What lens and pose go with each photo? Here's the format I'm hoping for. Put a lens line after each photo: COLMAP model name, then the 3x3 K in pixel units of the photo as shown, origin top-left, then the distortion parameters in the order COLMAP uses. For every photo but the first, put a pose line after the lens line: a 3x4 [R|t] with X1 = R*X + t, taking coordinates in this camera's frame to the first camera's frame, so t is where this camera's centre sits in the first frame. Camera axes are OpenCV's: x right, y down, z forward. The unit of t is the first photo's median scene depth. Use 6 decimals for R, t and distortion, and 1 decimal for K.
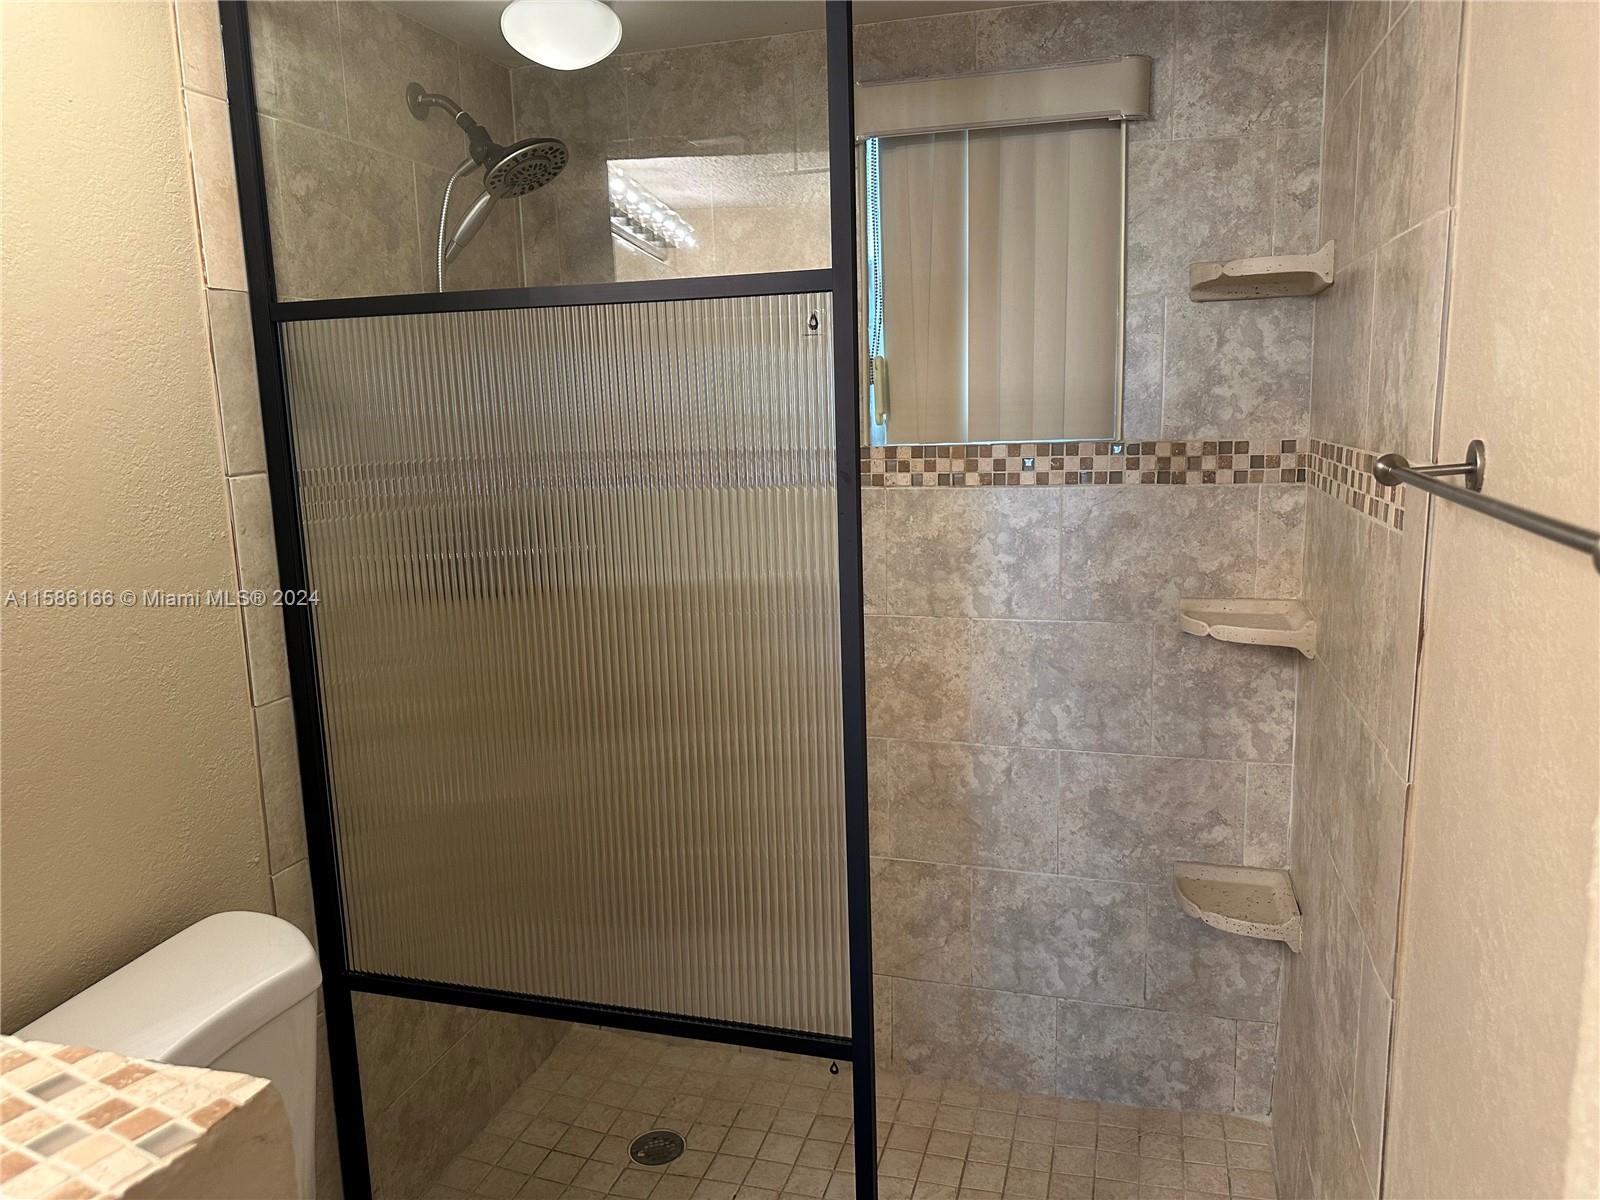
lens RADIAL K [[1099.7, 0, 800.0], [0, 1099.7, 600.0], [0, 0, 1]] dist [0.130282, -0.190678]
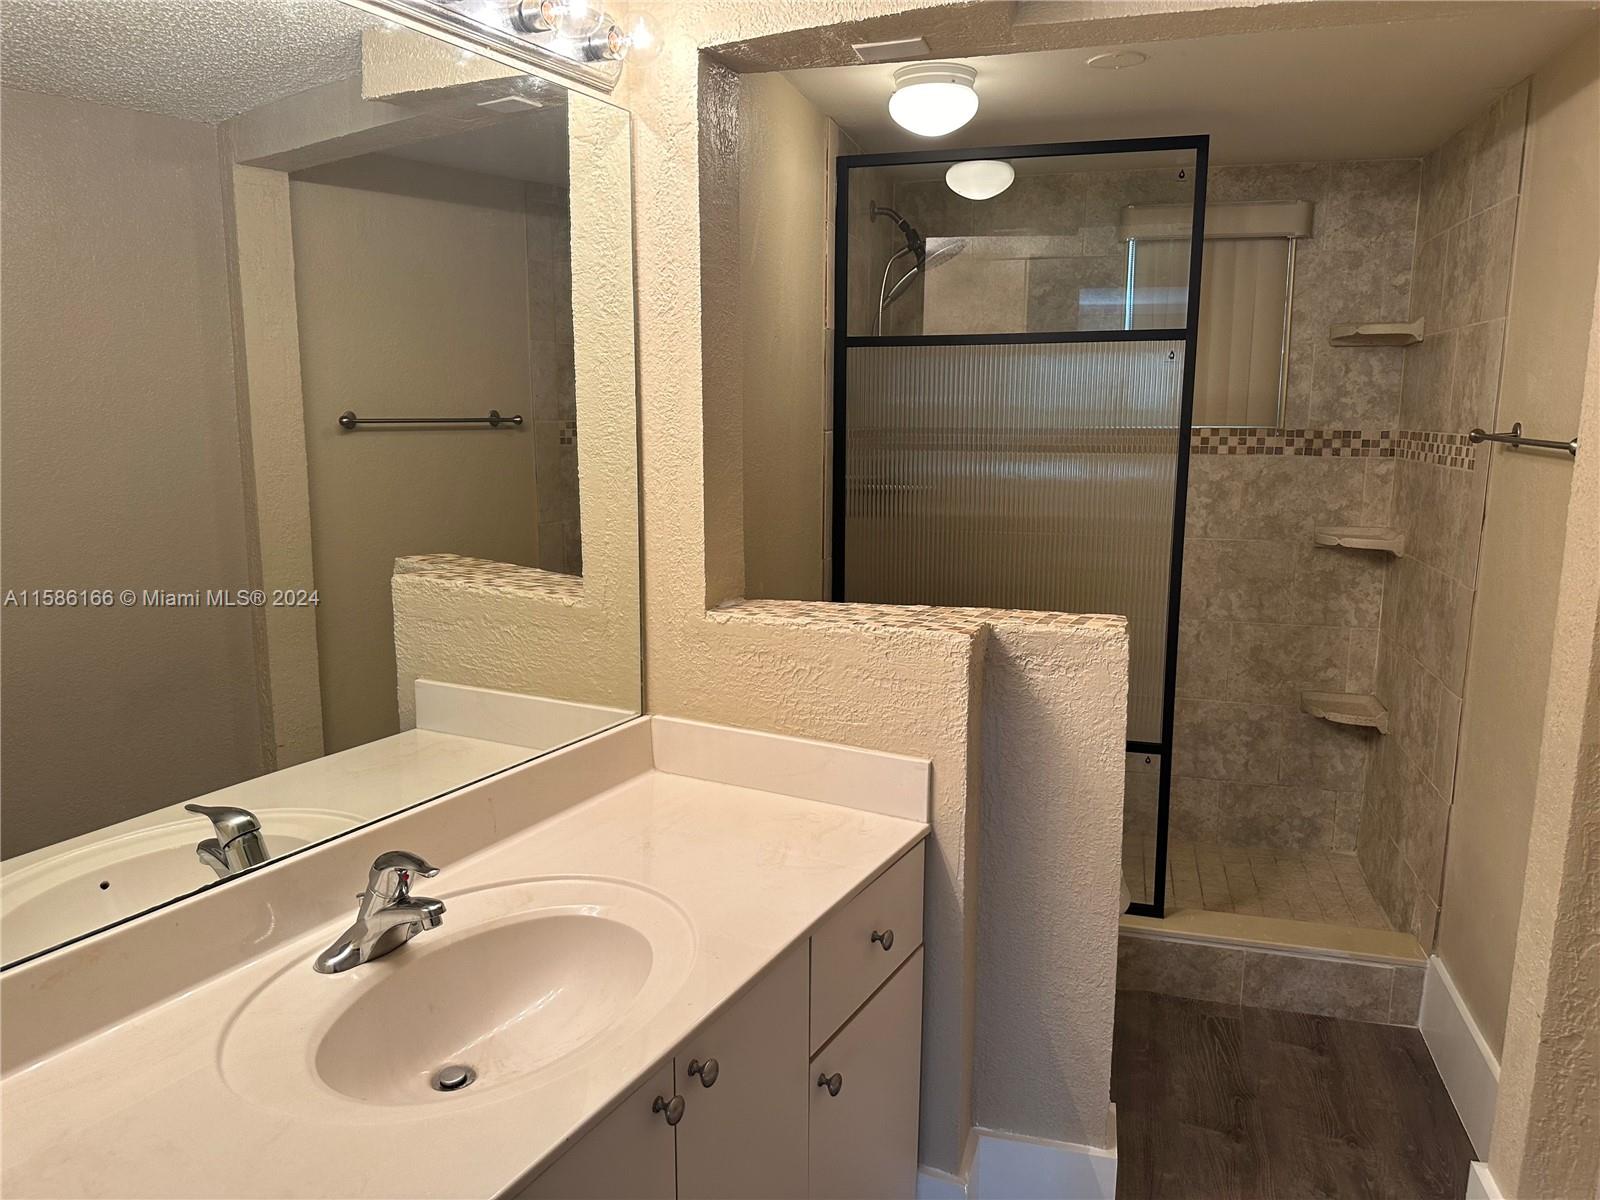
lens RADIAL K [[1131.7, 0, 804.7], [0, 1131.7, 601.2], [0, 0, 1]] dist [0.133146, -0.170889]
pose [[0.998664, 0.028732, 0.042955, -0.483566], [-0.028487, 0.999574, -0.006309, 0.142944], [-0.043118, 0.005077, 0.999057, -0.670132]]
